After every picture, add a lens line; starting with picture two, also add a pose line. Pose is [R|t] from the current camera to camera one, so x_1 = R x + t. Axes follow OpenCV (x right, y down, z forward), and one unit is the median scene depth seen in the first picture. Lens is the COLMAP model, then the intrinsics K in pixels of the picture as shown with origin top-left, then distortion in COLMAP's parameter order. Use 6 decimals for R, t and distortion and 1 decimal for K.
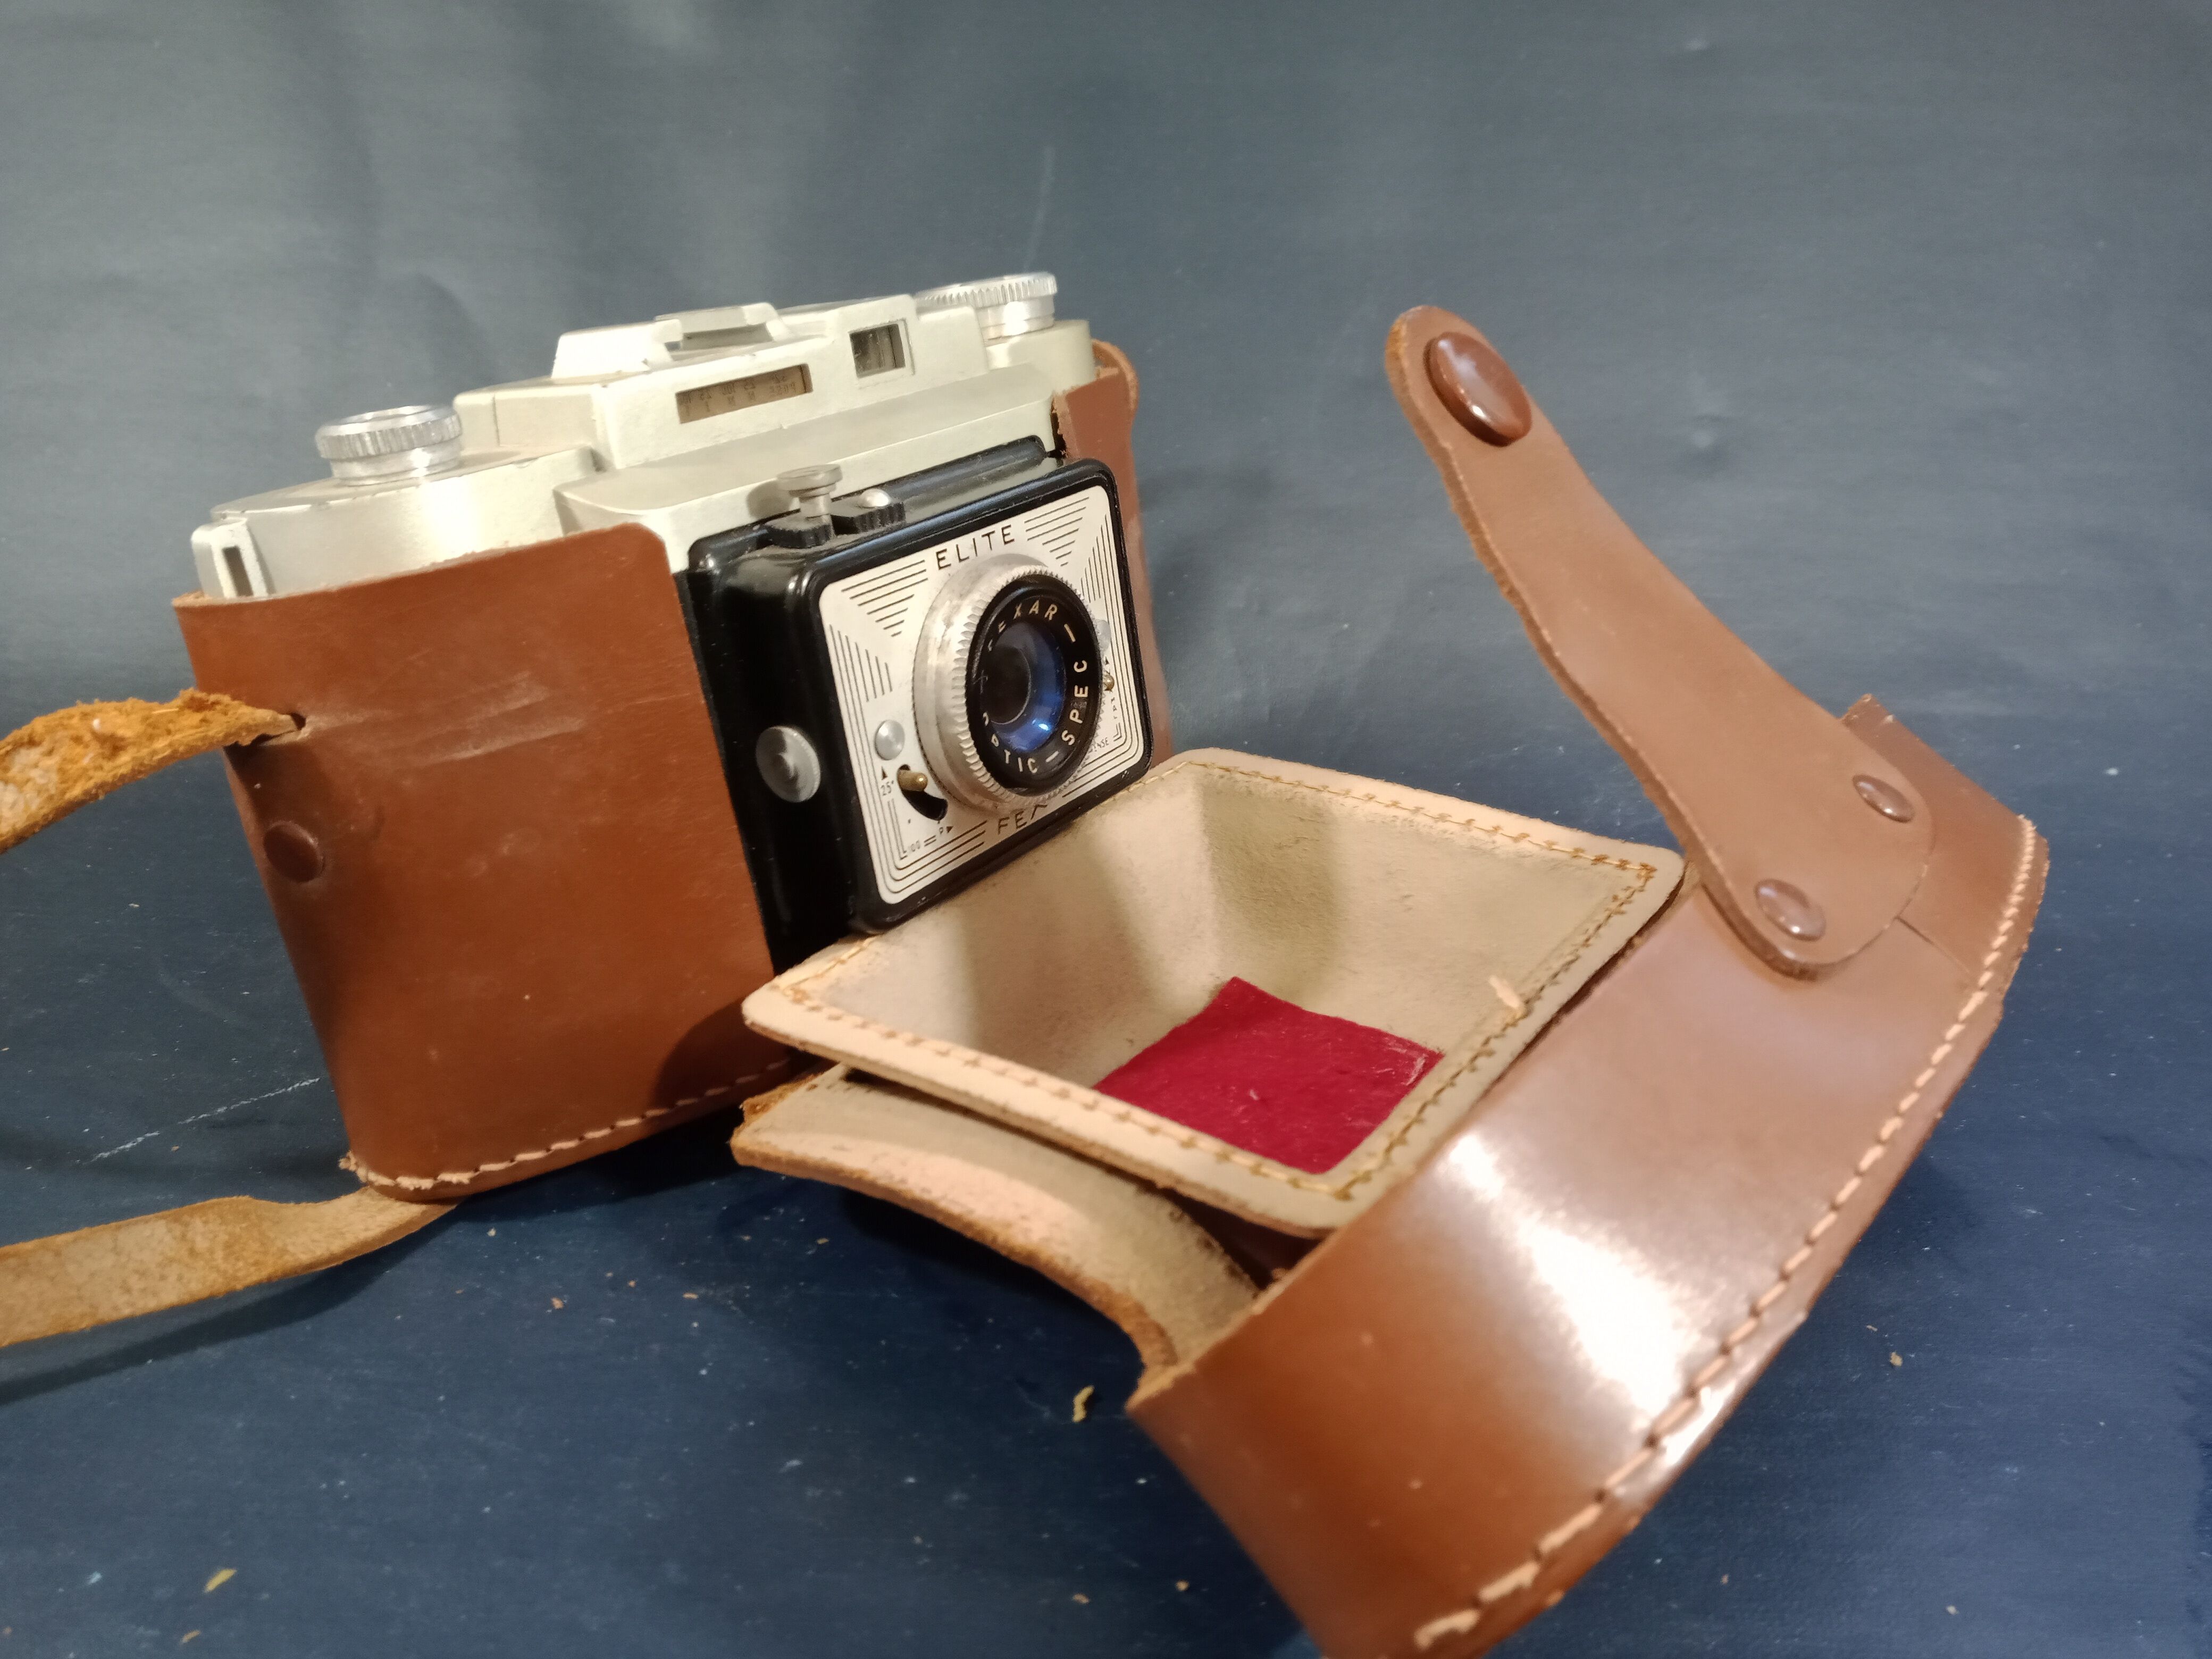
lens RADIAL K [[1709.5, 0, 1106.0], [0, 1709.5, 829.5], [0, 0, 1]] dist [-0.034692, -0.002667]
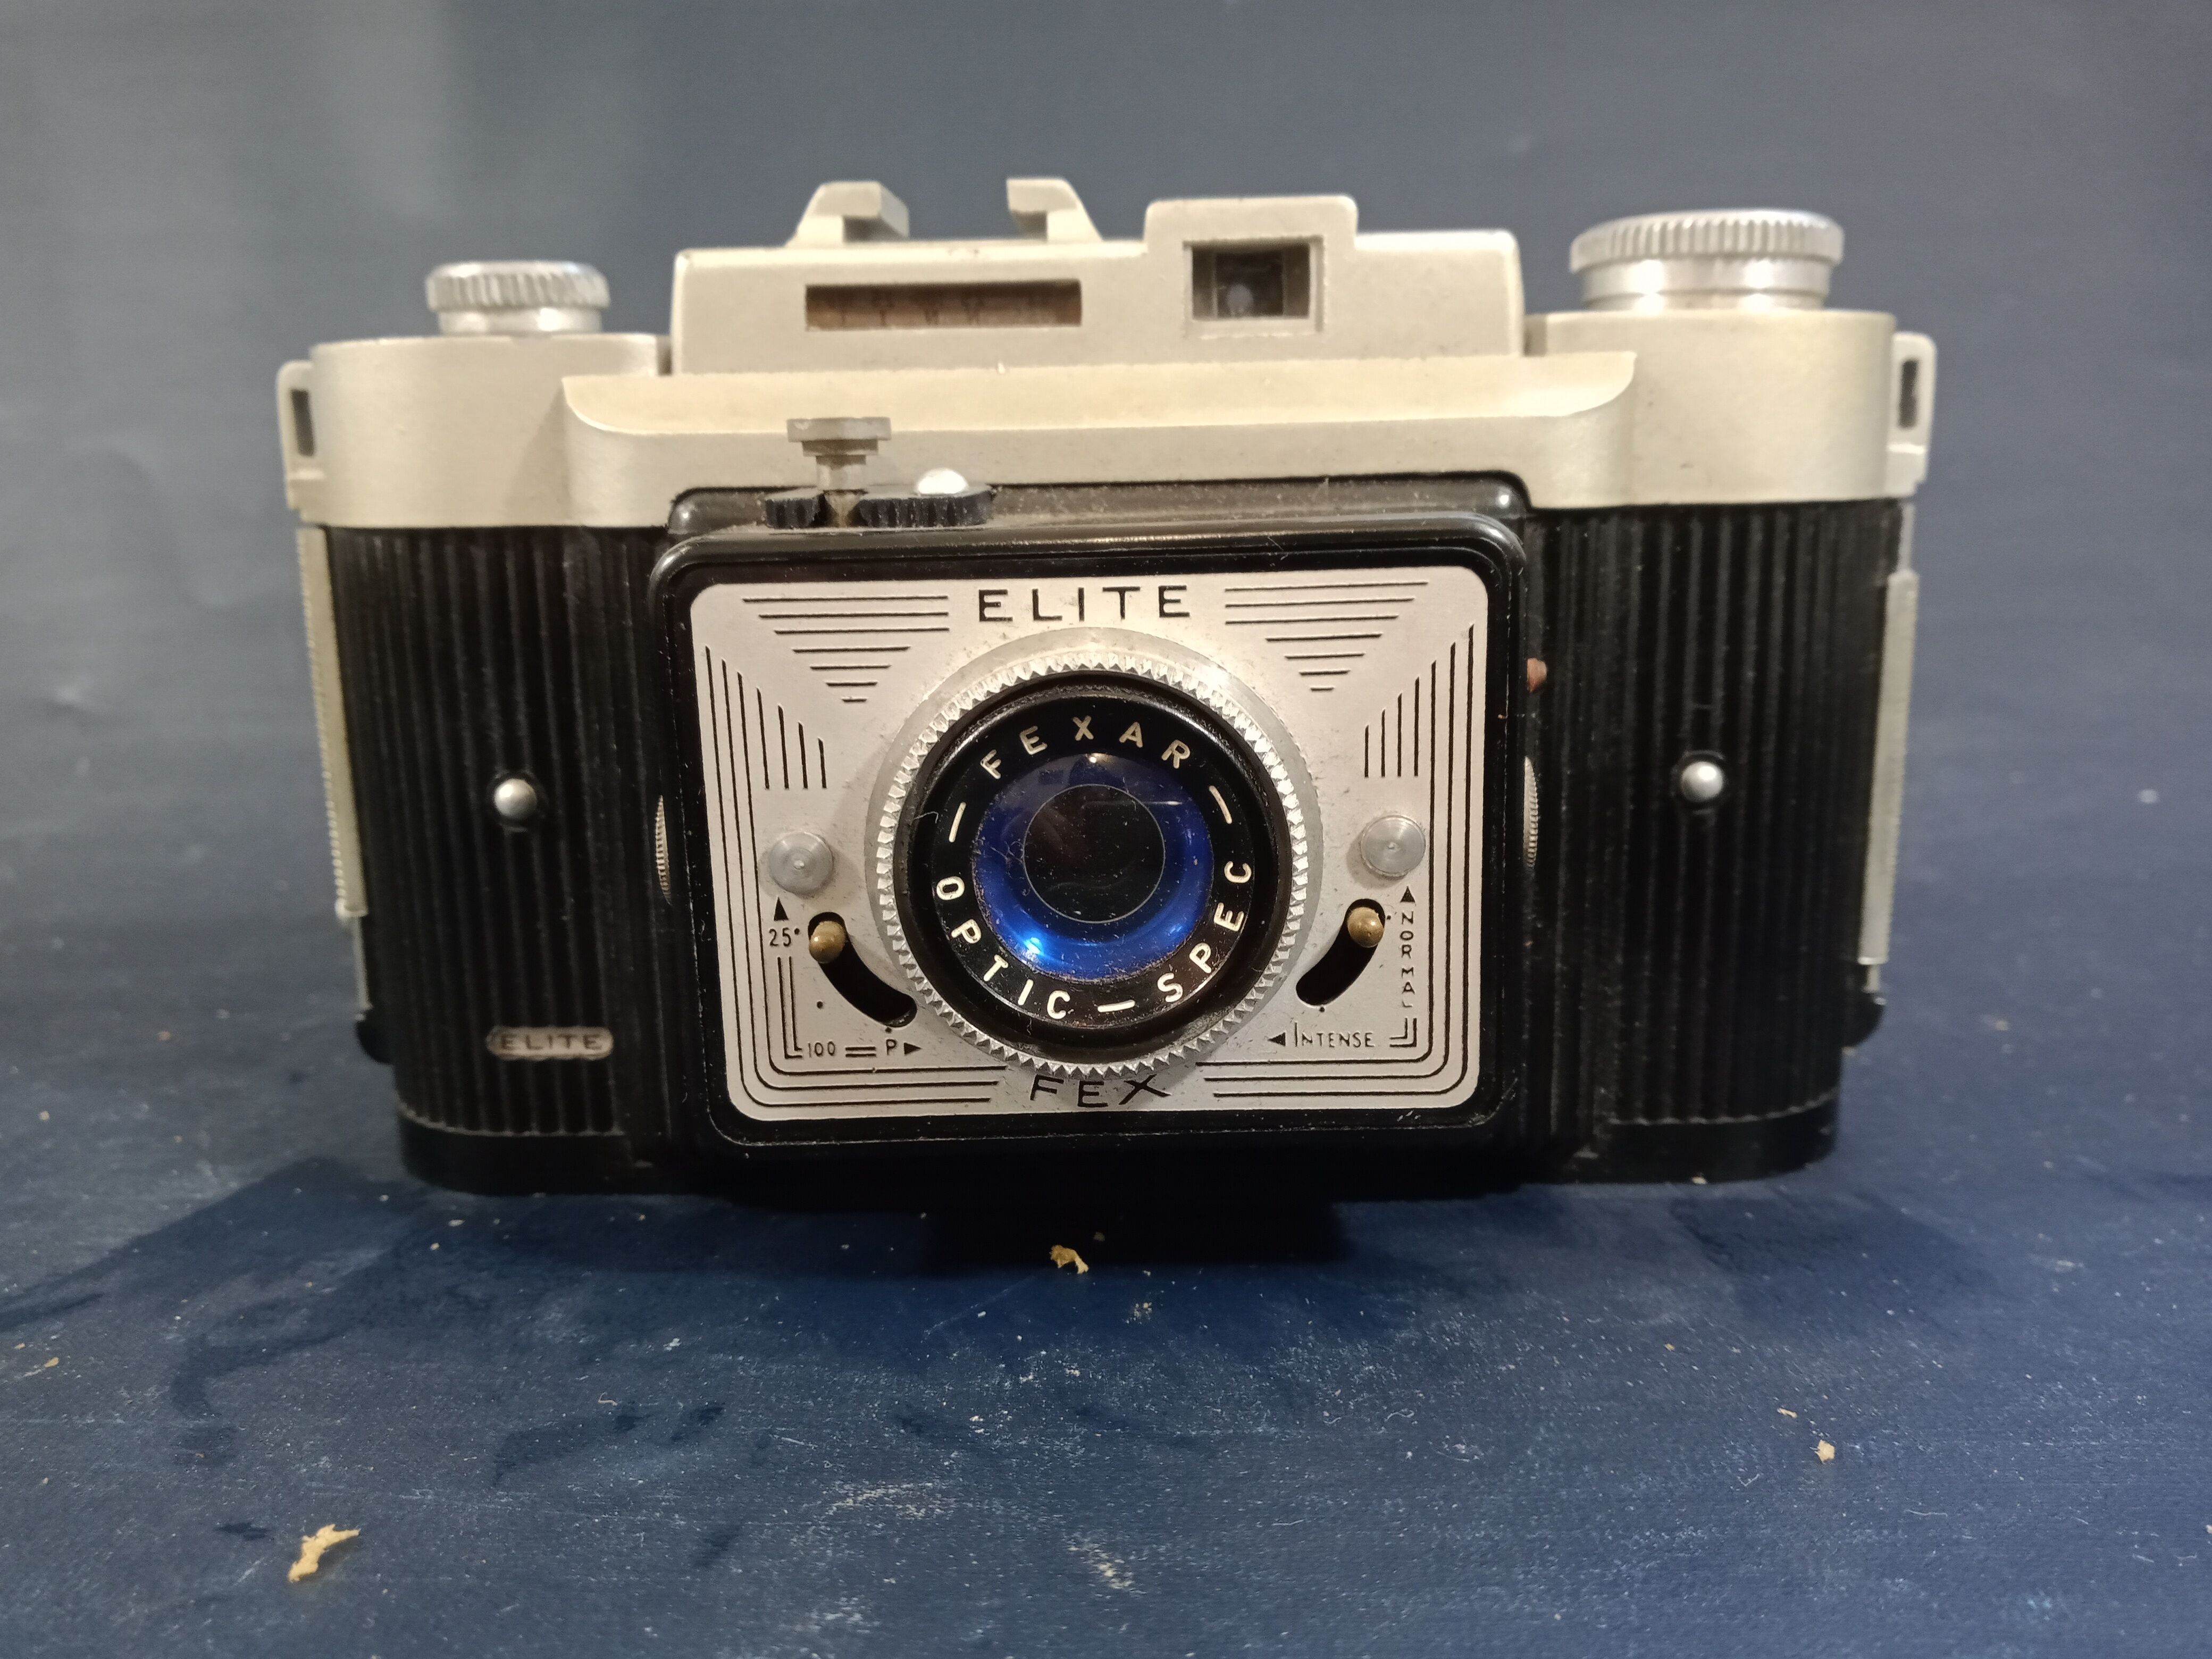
lens RADIAL K [[1765.3, 0, 1148.9], [0, 1765.3, 756.1], [0, 0, 1]] dist [0.065143, 0.000850]
pose [[0.603133, 0.274834, -0.748797, 0.390532], [-0.340292, 0.937705, 0.070075, -0.166891], [0.721410, 0.212545, 0.659085, 0.639855]]
